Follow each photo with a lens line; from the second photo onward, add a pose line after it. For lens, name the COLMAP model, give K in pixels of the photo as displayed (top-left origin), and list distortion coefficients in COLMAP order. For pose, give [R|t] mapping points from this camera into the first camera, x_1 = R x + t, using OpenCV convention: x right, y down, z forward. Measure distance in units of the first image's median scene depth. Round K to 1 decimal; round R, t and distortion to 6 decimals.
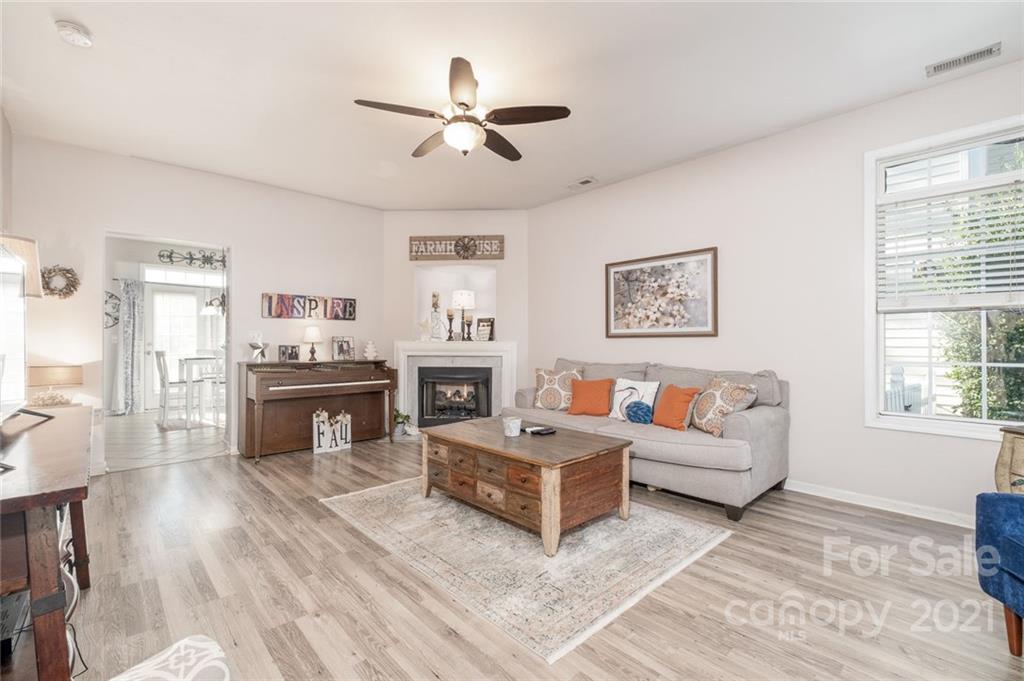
lens RADIAL K [[453.0, 0, 506.3], [0, 453.0, 340.4], [0, 0, 1]] dist [0.001326, 0.000256]
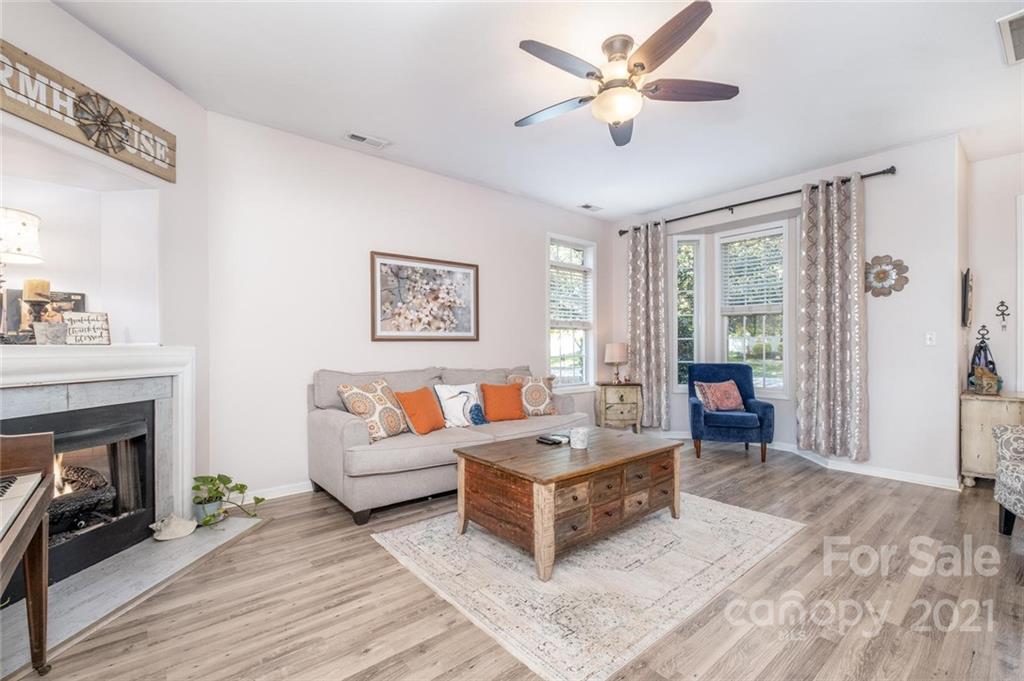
lens RADIAL K [[453.0, 0, 510.8], [0, 453.0, 345.1], [0, 0, 1]] dist [0.001326, 0.000256]
pose [[0.036389, -0.000887, 0.999337, -0.642172], [0.000539, 0.999999, 0.000867, 0.001335], [-0.999338, 0.000507, 0.036389, 0.782831]]
